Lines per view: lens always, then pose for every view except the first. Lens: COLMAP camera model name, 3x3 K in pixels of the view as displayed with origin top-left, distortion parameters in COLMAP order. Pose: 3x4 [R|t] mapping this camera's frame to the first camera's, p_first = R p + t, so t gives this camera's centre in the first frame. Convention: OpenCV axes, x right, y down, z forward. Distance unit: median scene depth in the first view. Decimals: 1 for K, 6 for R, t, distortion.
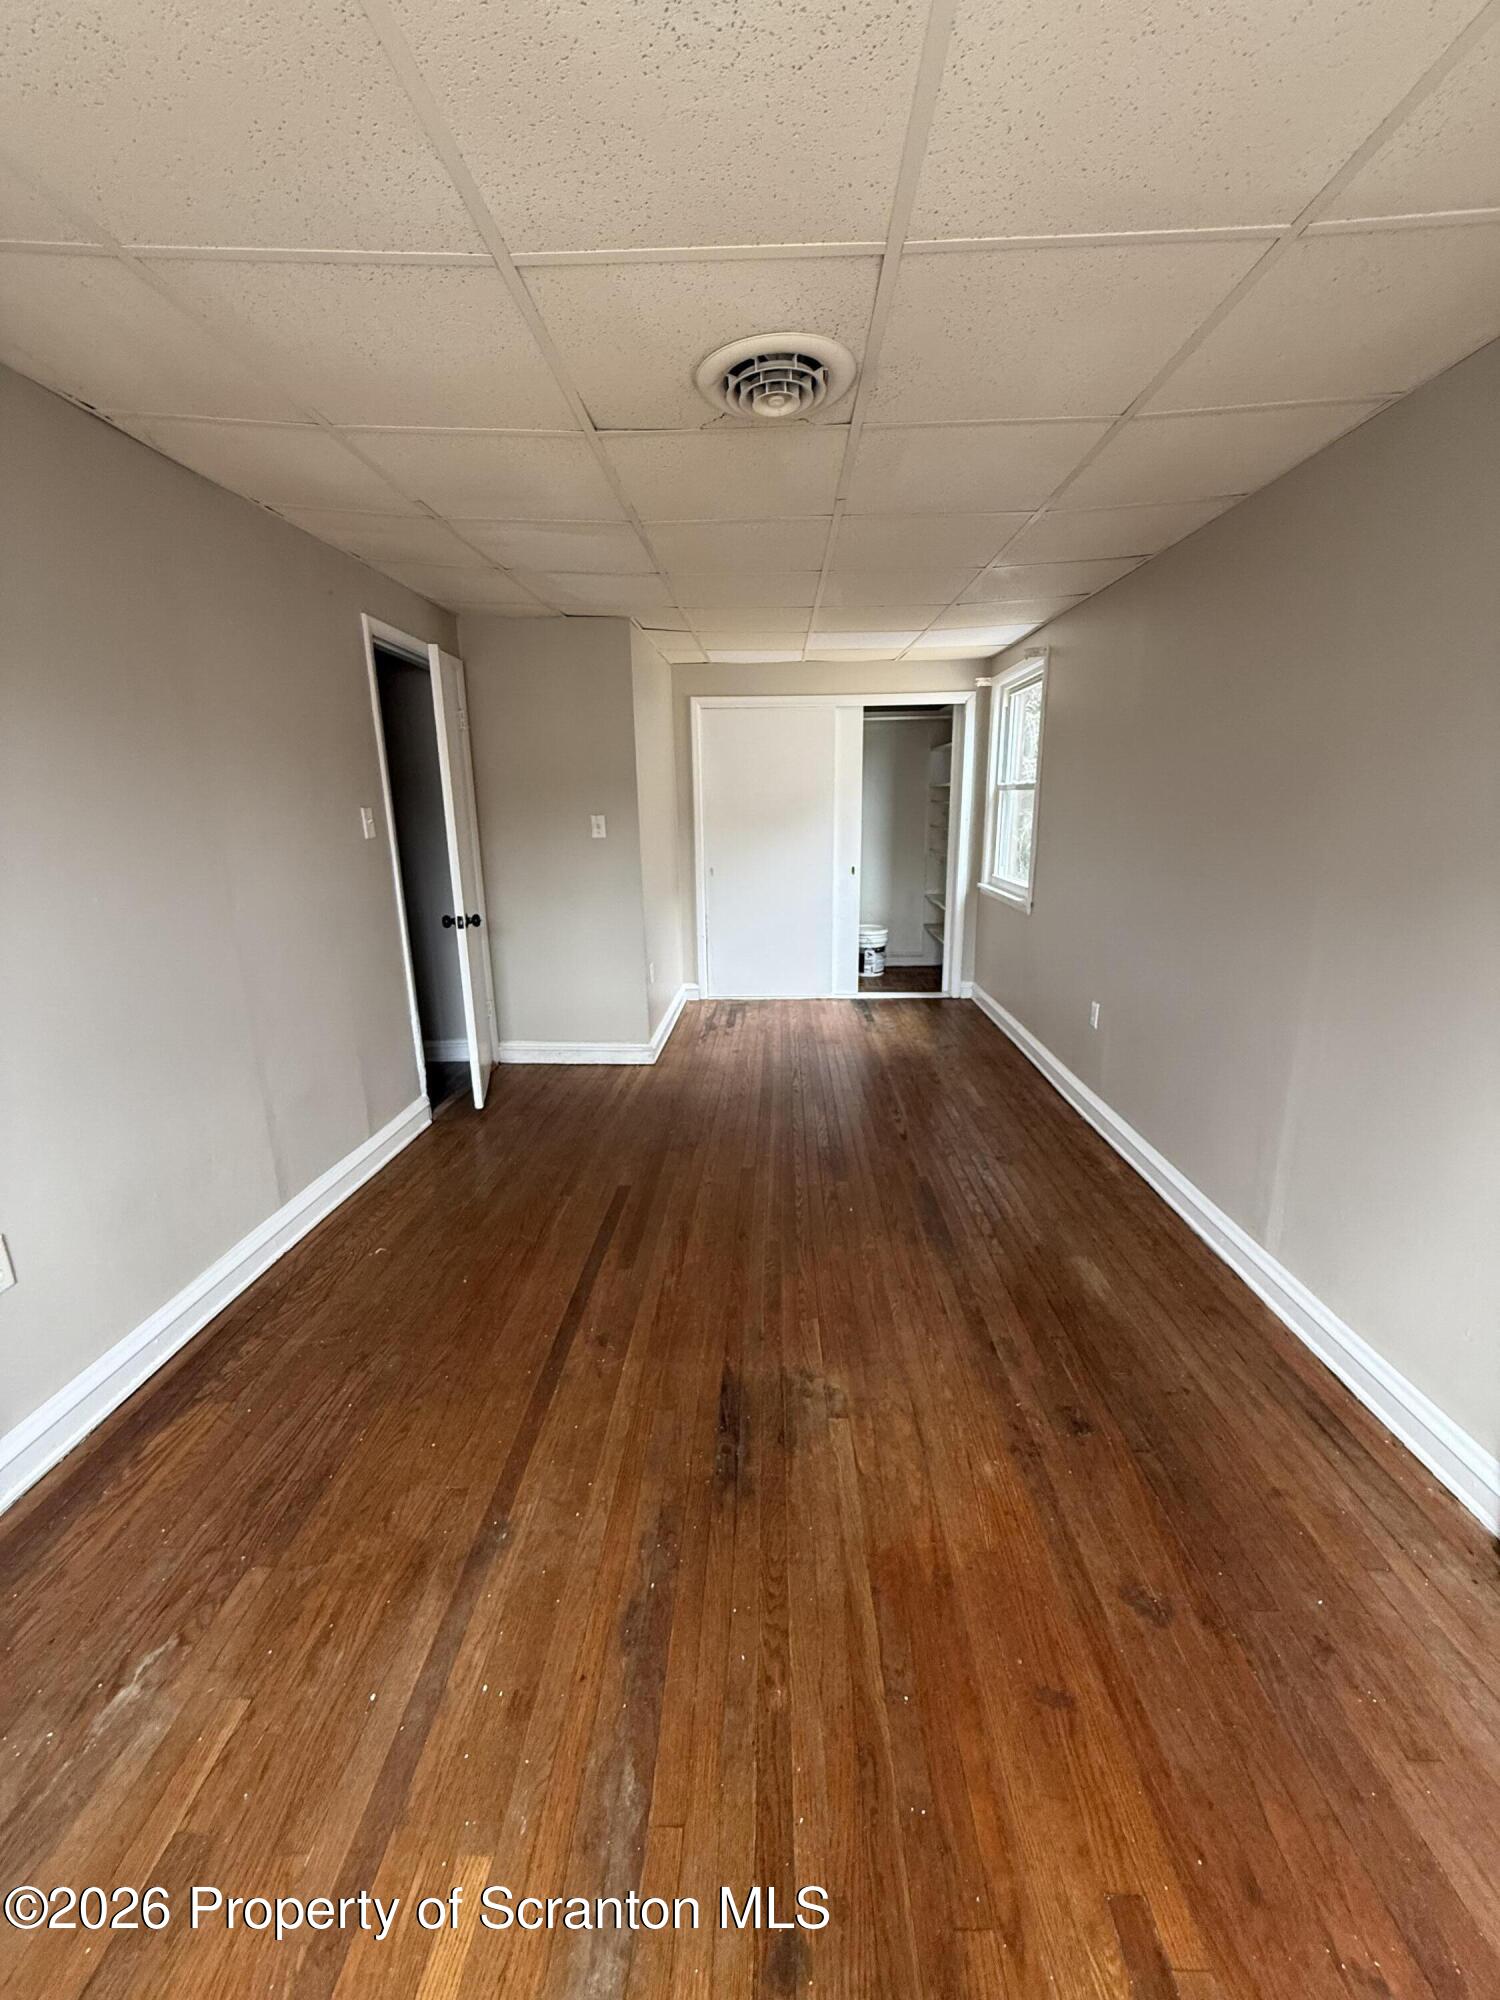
lens RADIAL K [[796.4, 0, 750.0], [0, 796.4, 1000.0], [0, 0, 1]] dist [0.001321, -0.000277]
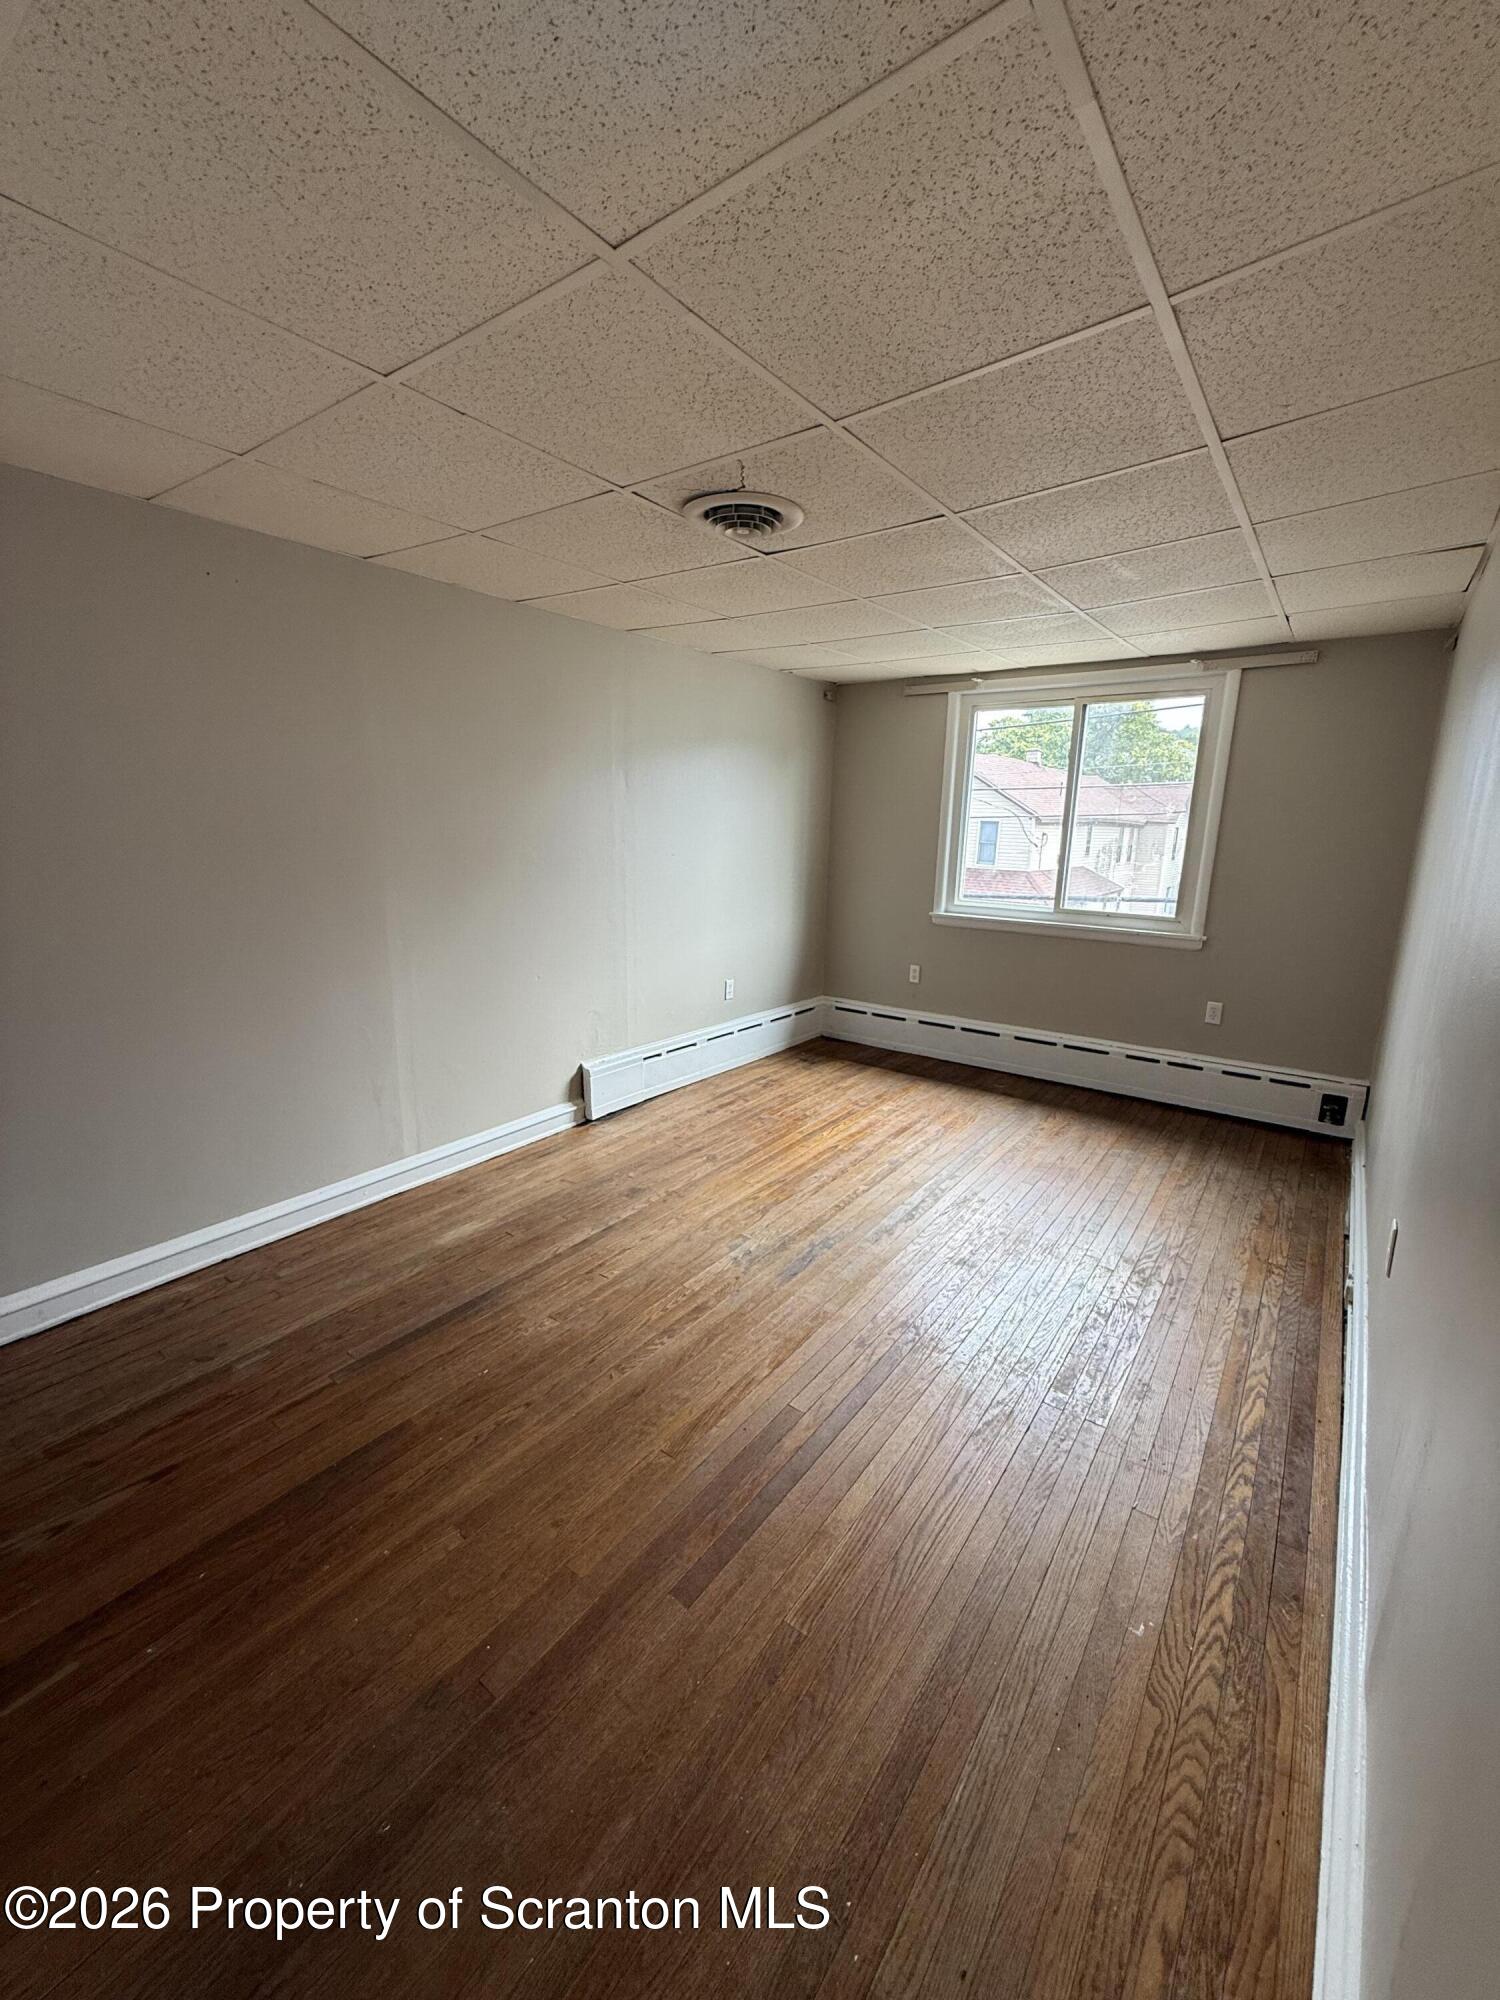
lens RADIAL K [[796.4, 0, 750.0], [0, 796.4, 1000.0], [0, 0, 1]] dist [0.001321, -0.000277]
pose [[-0.816972, -0.131186, 0.561558, -0.667155], [0.133238, 0.904495, 0.405138, -0.479425], [-0.561075, 0.405807, -0.721468, 1.847850]]
